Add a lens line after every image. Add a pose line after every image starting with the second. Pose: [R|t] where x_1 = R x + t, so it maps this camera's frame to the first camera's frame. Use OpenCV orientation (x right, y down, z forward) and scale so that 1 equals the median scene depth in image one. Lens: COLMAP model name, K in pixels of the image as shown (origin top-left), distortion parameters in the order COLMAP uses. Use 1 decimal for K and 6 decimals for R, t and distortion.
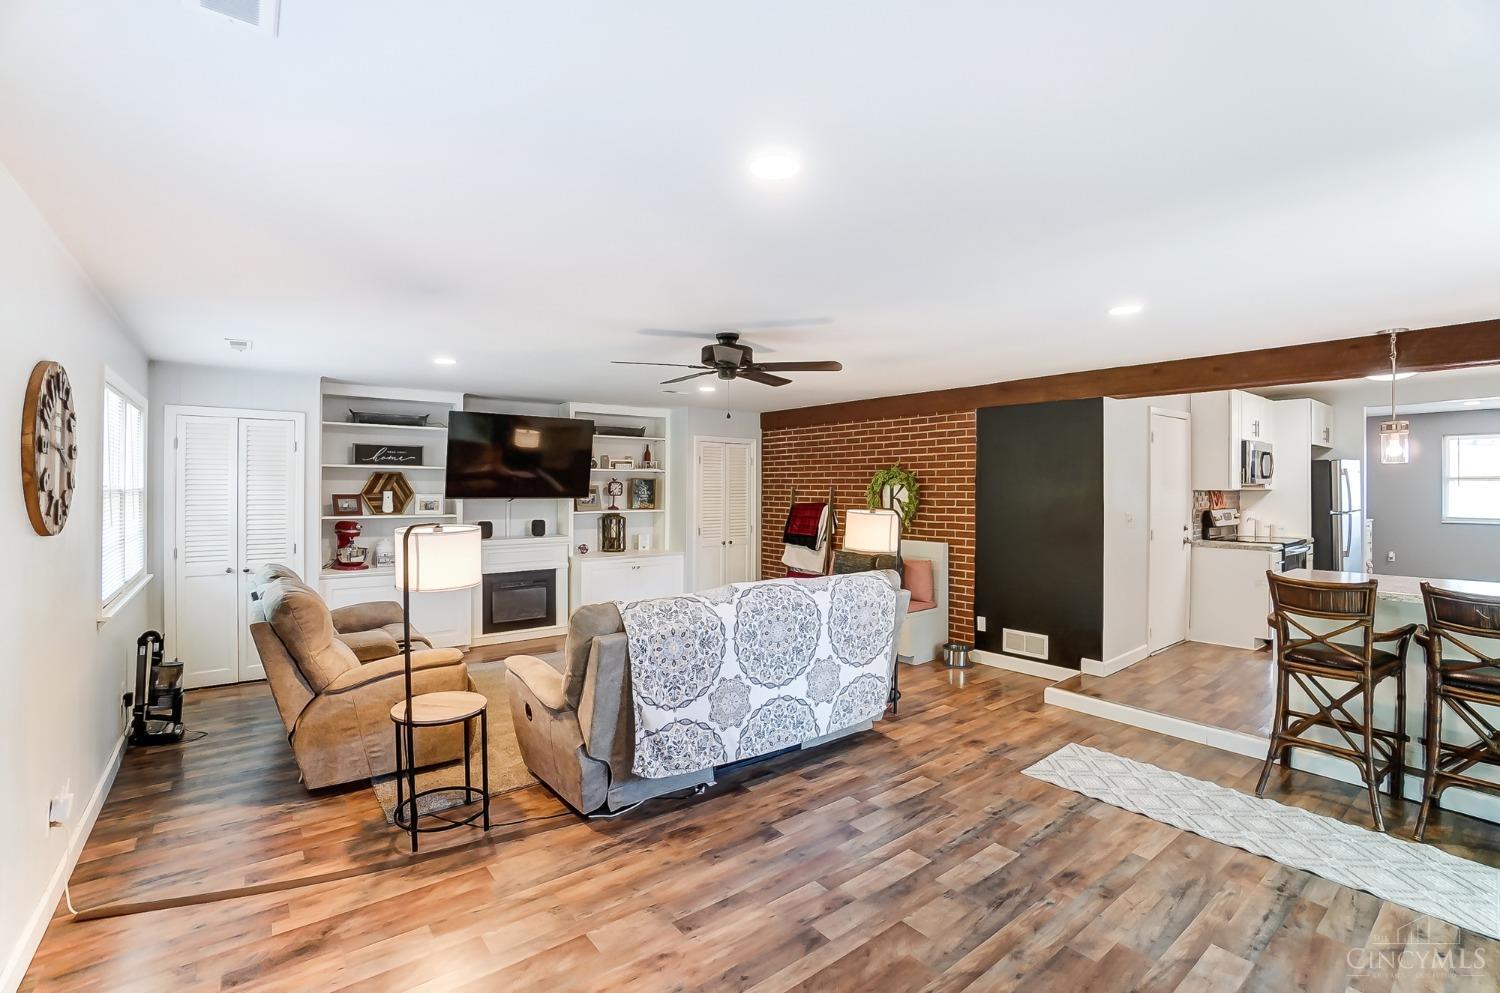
lens RADIAL K [[674.6, 0, 746.9], [0, 674.6, 492.9], [0, 0, 1]] dist [-0.036237, 0.000153]
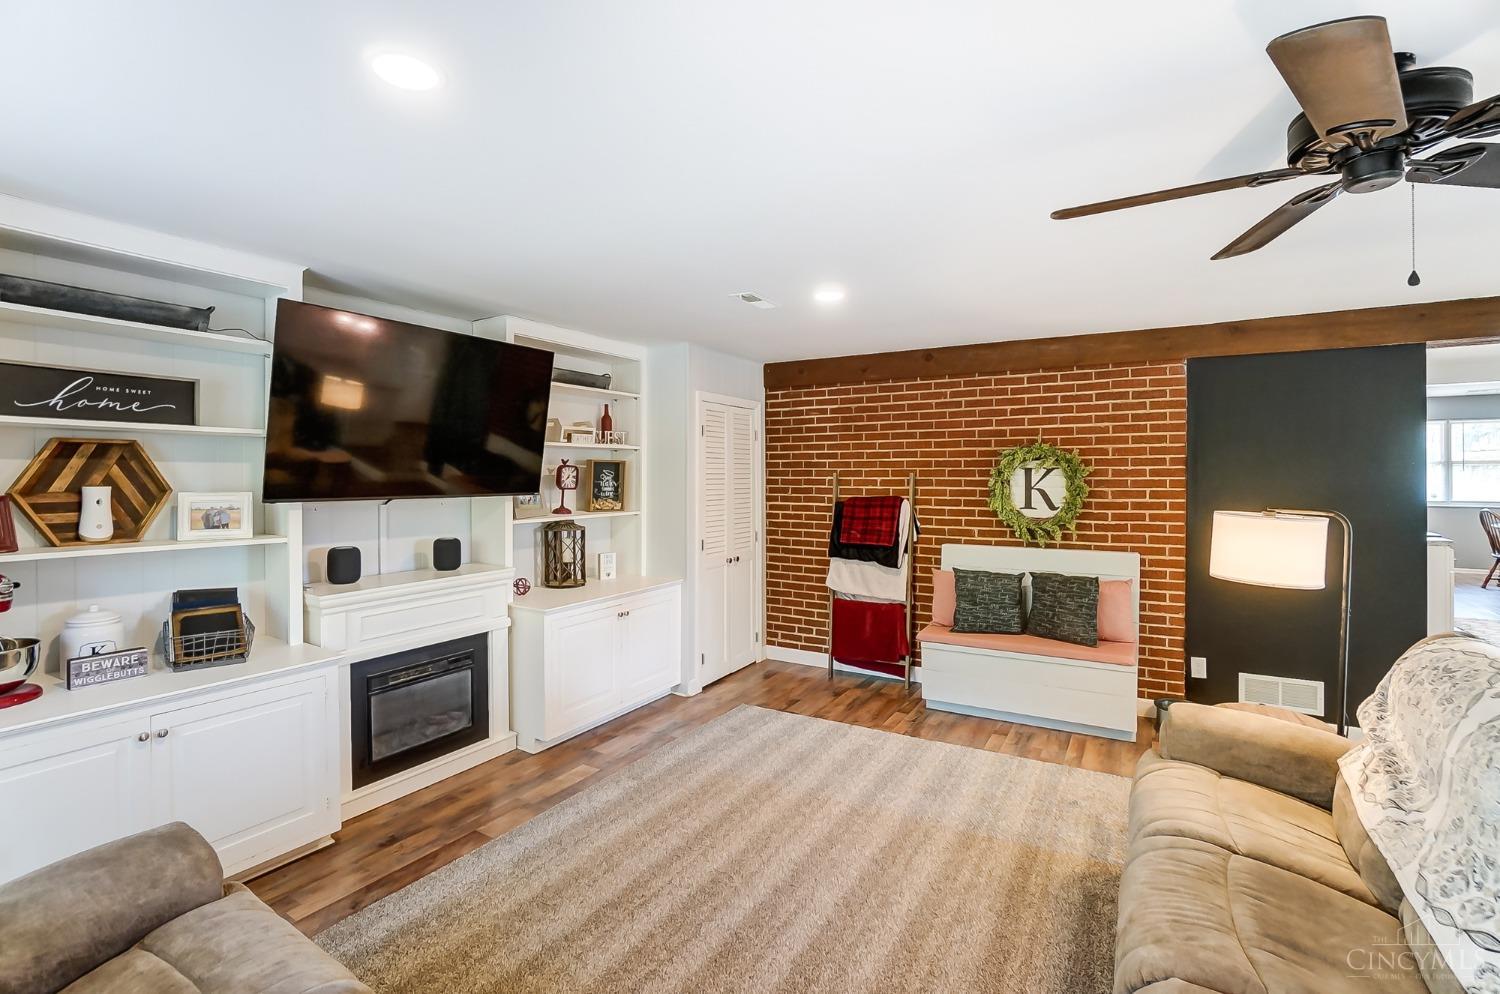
lens RADIAL K [[673.6, 0, 745.5], [0, 673.6, 481.9], [0, 0, 1]] dist [-0.061525, 0.021884]
pose [[0.934521, -0.008416, 0.355810, -0.308121], [0.007825, 0.999965, 0.003101, -0.003469], [-0.355823, -0.000114, 0.934553, 0.491799]]
